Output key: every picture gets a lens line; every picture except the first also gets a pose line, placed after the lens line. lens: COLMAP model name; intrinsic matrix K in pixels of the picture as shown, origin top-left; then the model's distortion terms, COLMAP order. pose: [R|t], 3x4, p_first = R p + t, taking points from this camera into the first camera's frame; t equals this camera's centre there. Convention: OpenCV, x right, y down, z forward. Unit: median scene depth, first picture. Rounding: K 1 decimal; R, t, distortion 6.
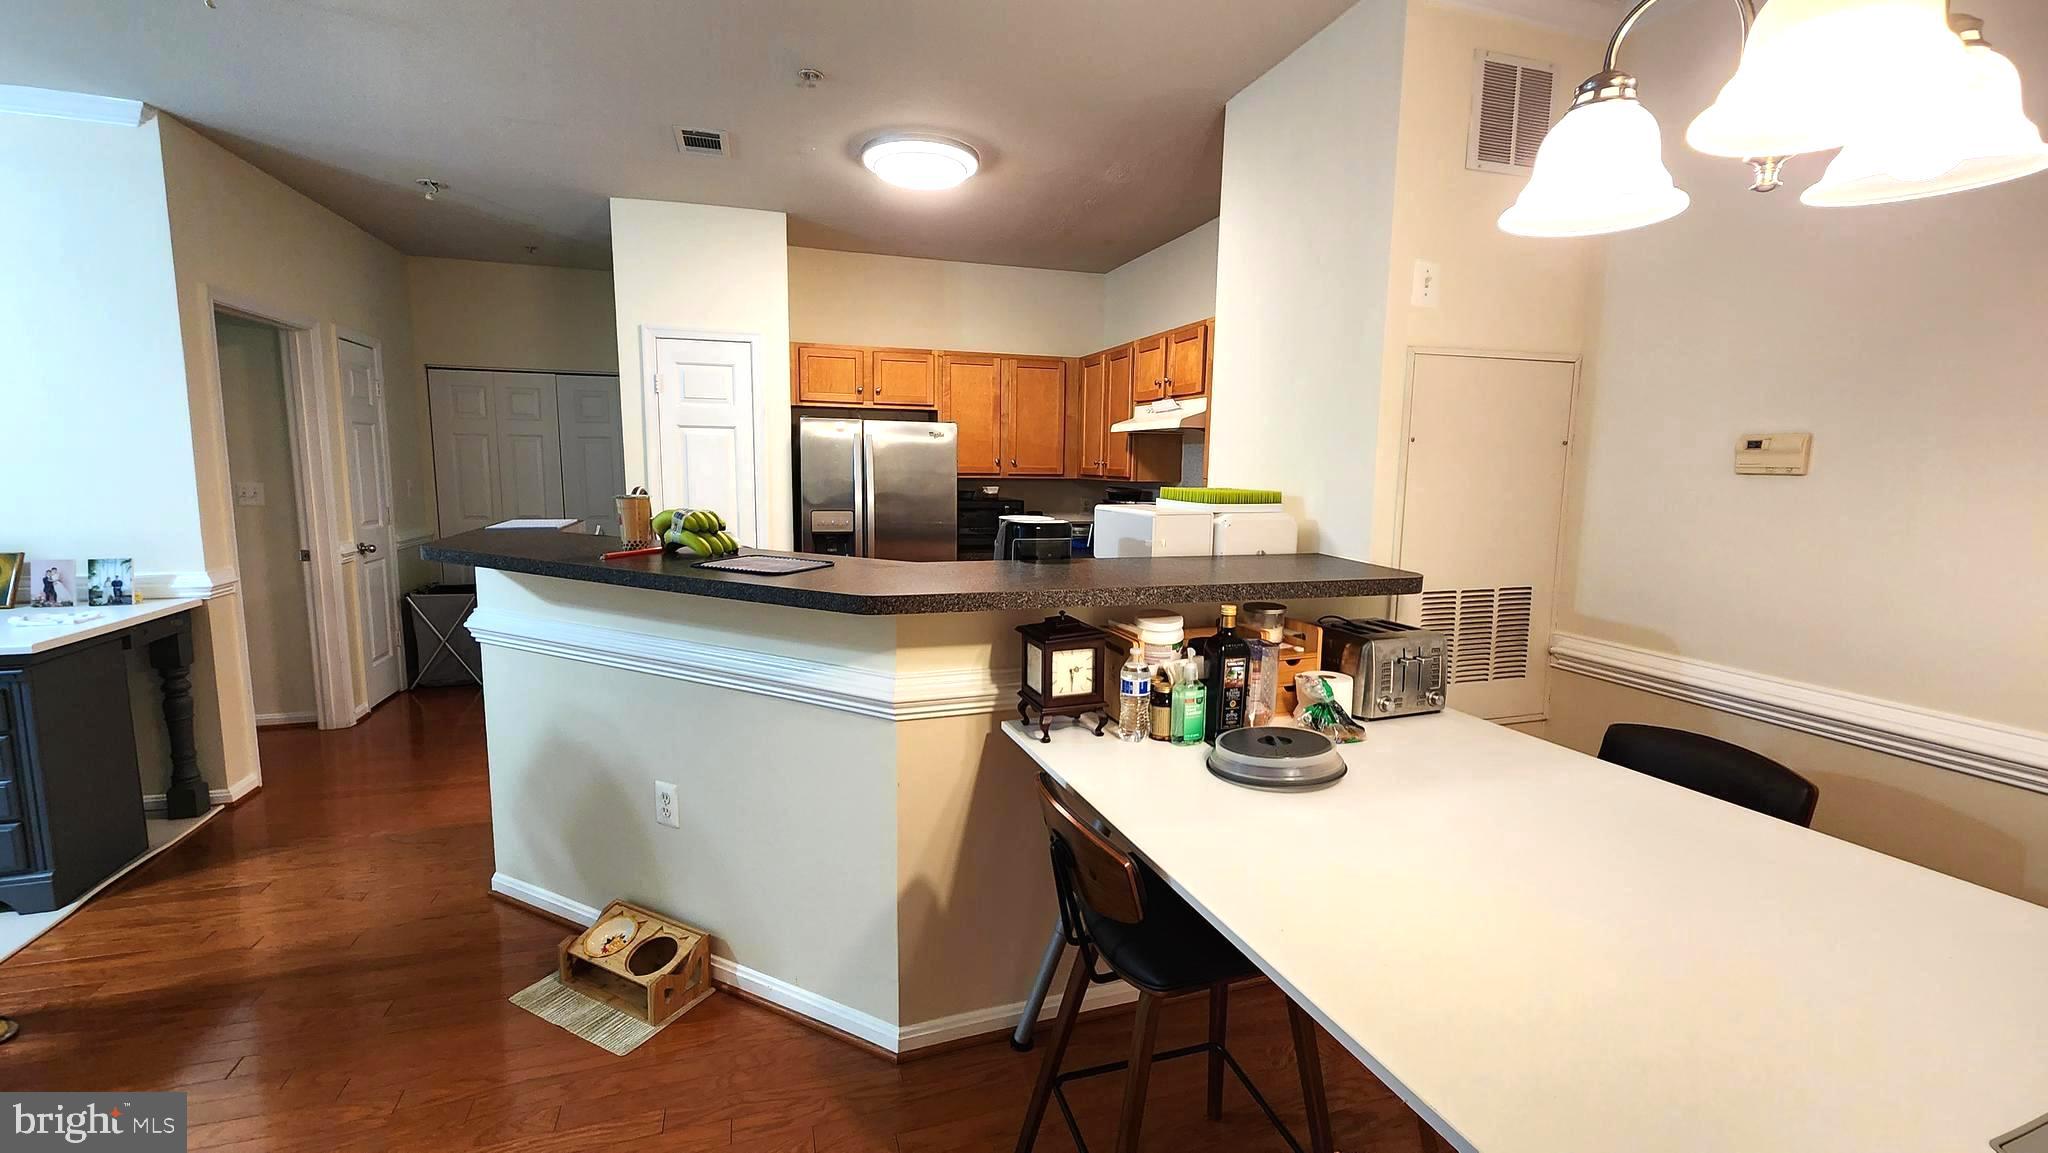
lens RADIAL K [[844.1, 0, 1022.2], [0, 844.1, 576.1], [0, 0, 1]] dist [0.001496, -0.000162]
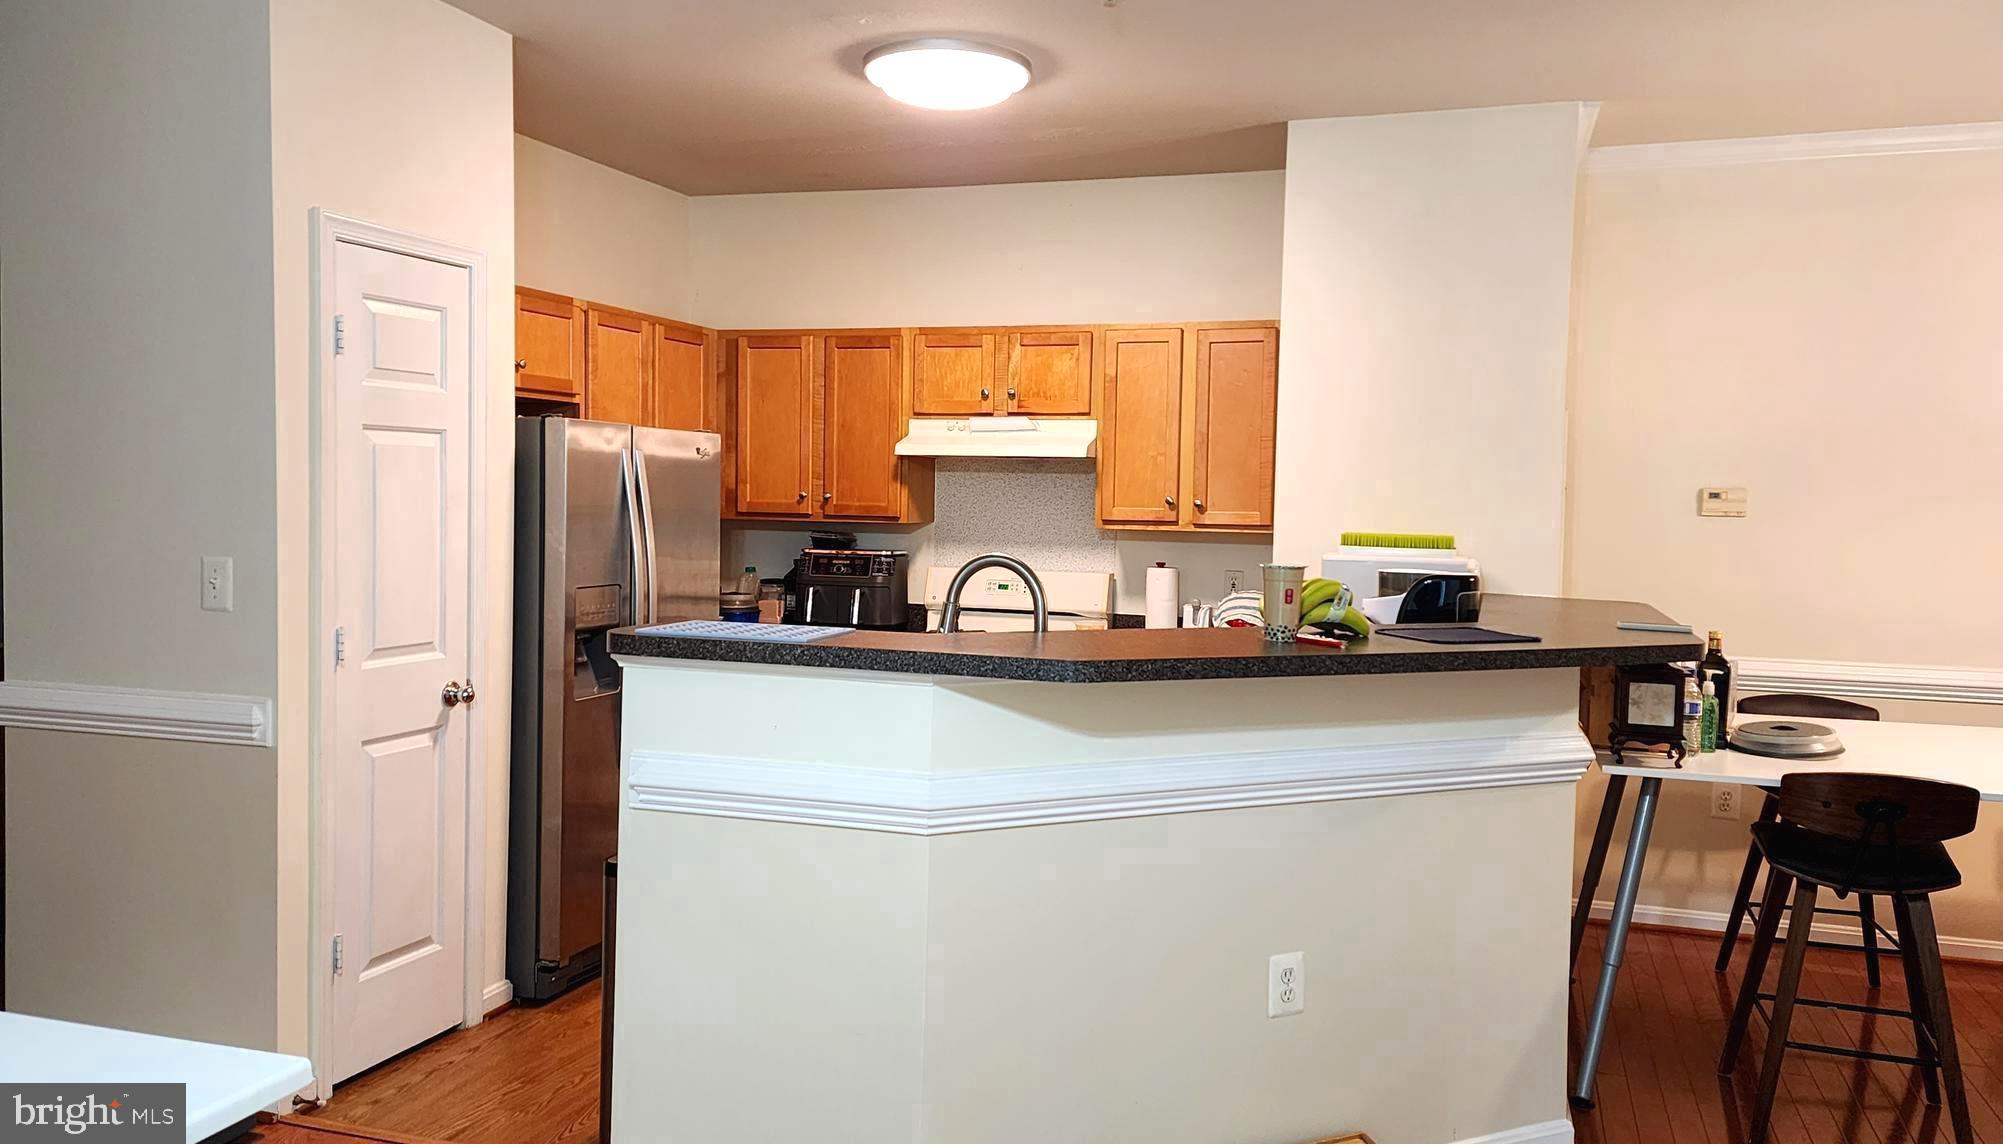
lens RADIAL K [[1489.3, 0, 1027.3], [0, 1489.3, 568.8], [0, 0, 1]] dist [0.067410, -0.011051]
pose [[0.583559, -0.042805, 0.810942, -0.826299], [0.097675, 0.995060, -0.017764, -0.044444], [-0.806175, 0.089575, 0.584857, 0.202289]]
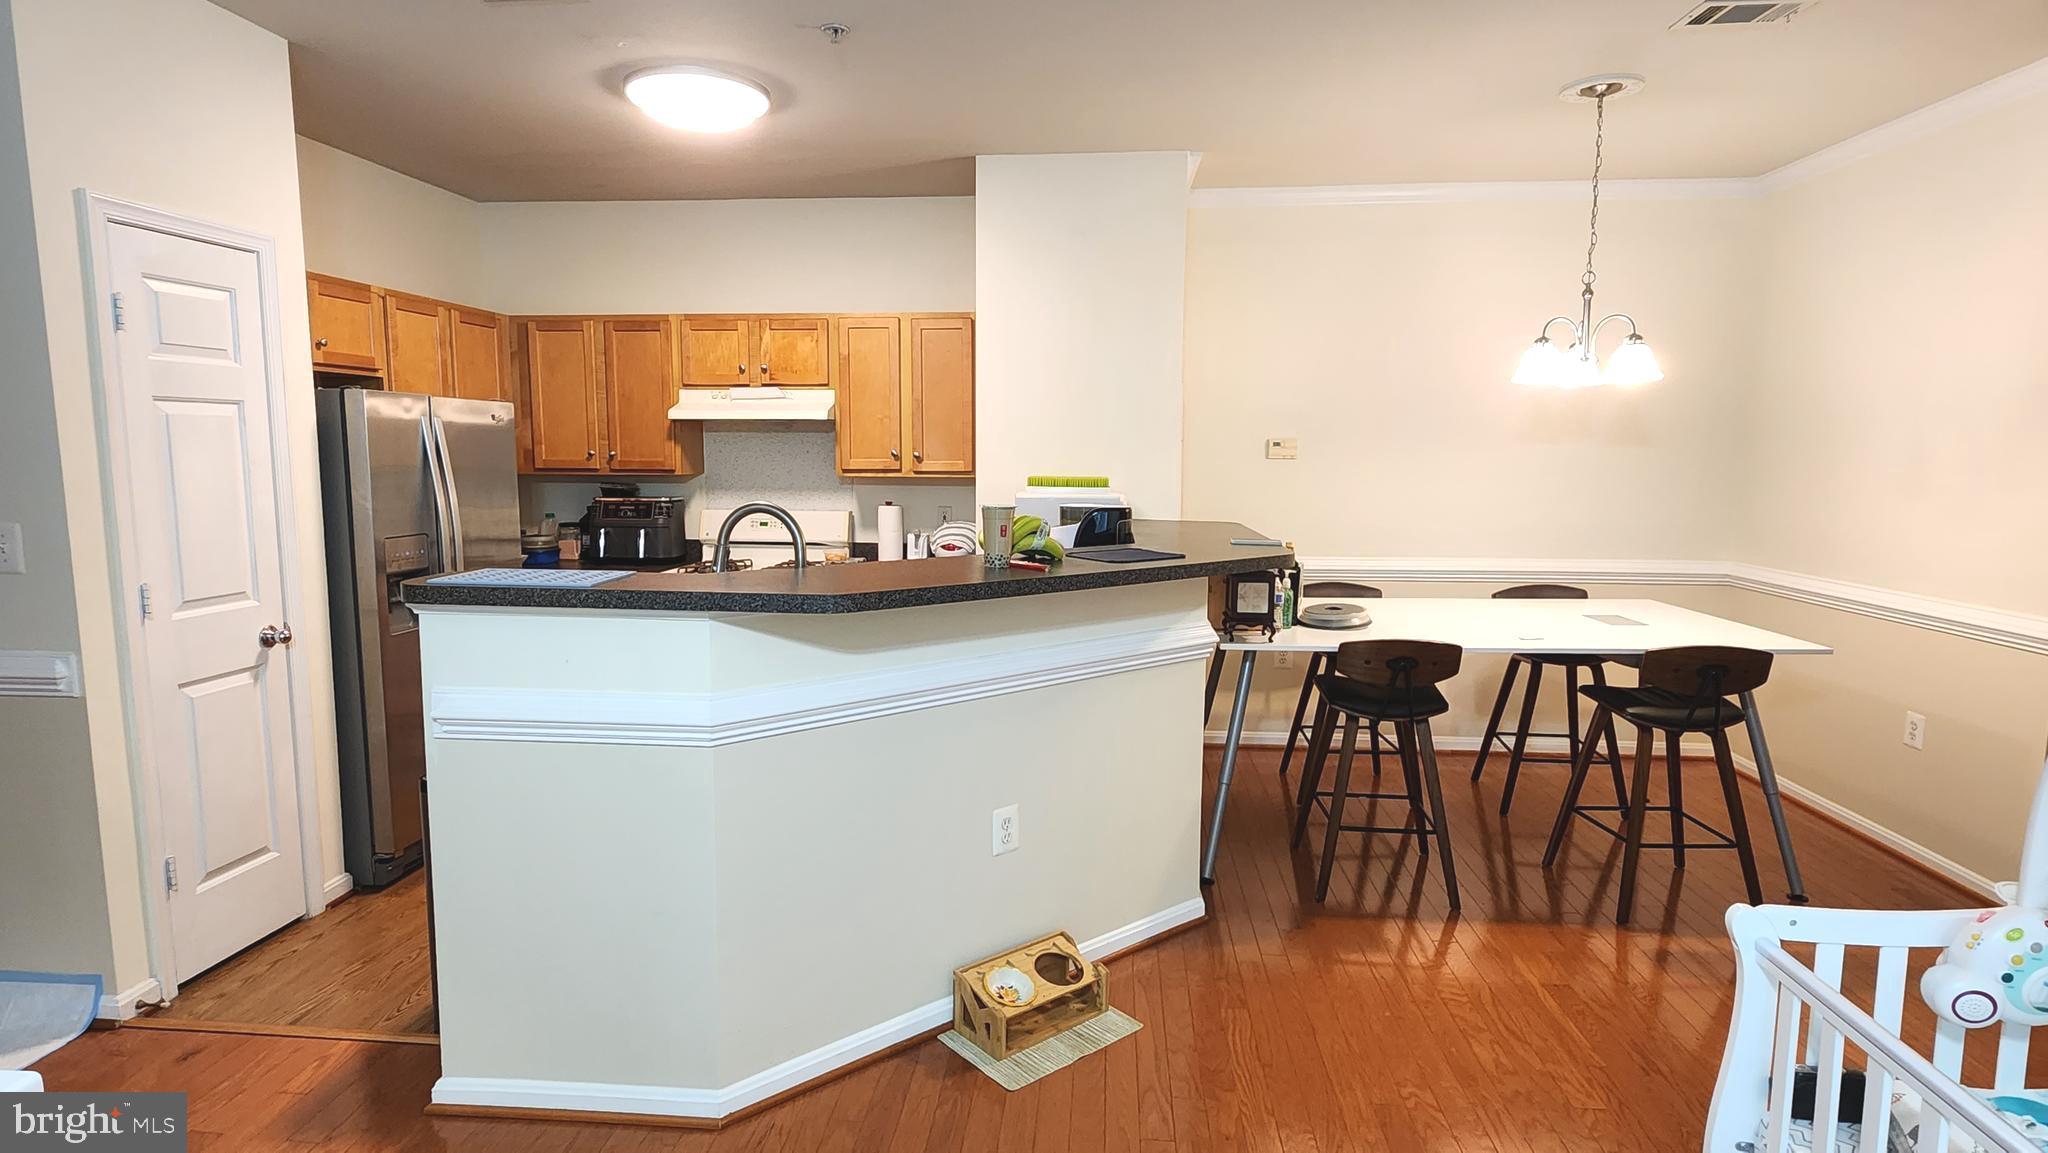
lens RADIAL K [[1060.3, 0, 1027.7], [0, 1060.3, 580.7], [0, 0, 1]] dist [-0.002259, 0.003166]
pose [[0.381757, -0.125568, 0.915693, -0.759963], [0.124205, 0.988712, 0.083799, -0.052691], [-0.915879, 0.081742, 0.393044, 0.254373]]
